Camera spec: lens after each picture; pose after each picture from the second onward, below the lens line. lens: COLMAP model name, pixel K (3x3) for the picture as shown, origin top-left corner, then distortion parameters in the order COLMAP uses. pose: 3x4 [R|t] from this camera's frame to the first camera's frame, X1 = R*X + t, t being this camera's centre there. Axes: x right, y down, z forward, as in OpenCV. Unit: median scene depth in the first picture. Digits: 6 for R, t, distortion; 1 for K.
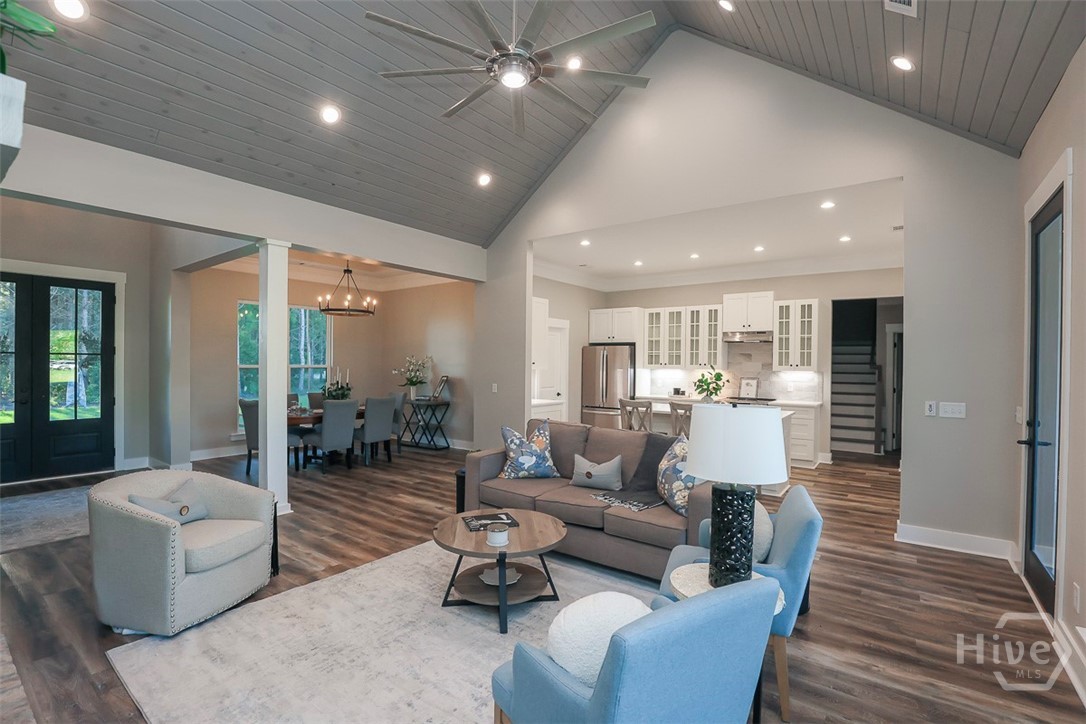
lens RADIAL K [[499.7, 0, 543.0], [0, 499.7, 362.0], [0, 0, 1]] dist [-0.030757, 0.000125]
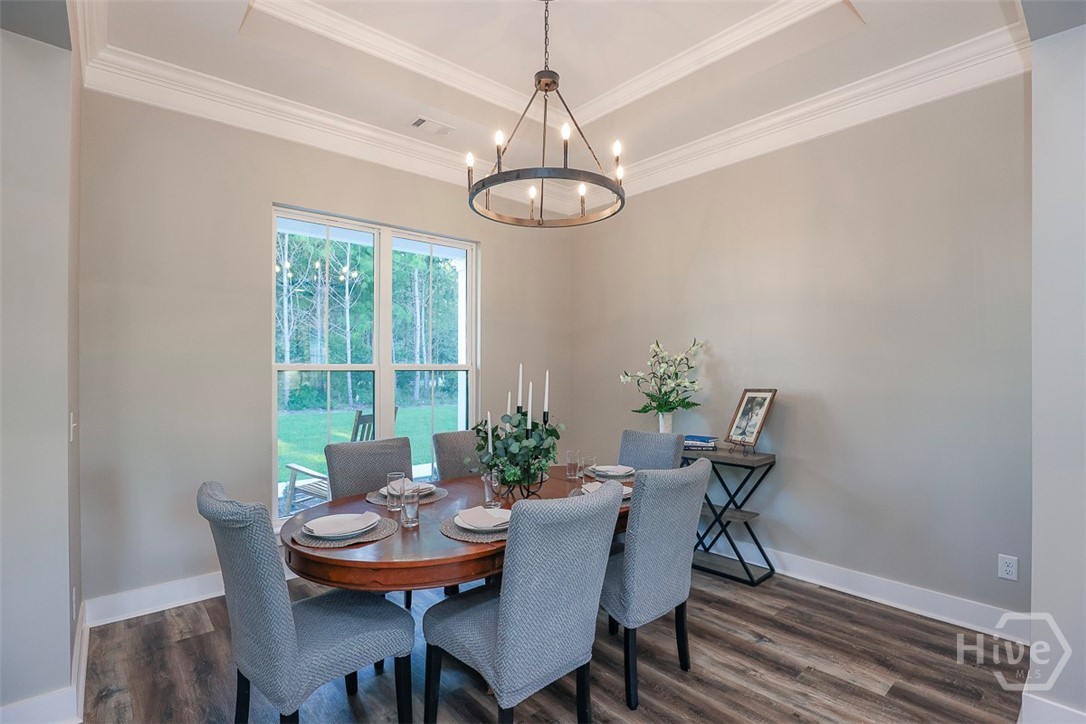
lens RADIAL K [[499.7, 0, 543.0], [0, 499.7, 362.0], [0, 0, 1]] dist [-0.030757, 0.000125]
pose [[0.978964, -0.011478, -0.203712, -0.282518], [0.009167, 0.999883, -0.012284, 0.010159], [0.203829, 0.010158, 0.978954, 0.578198]]
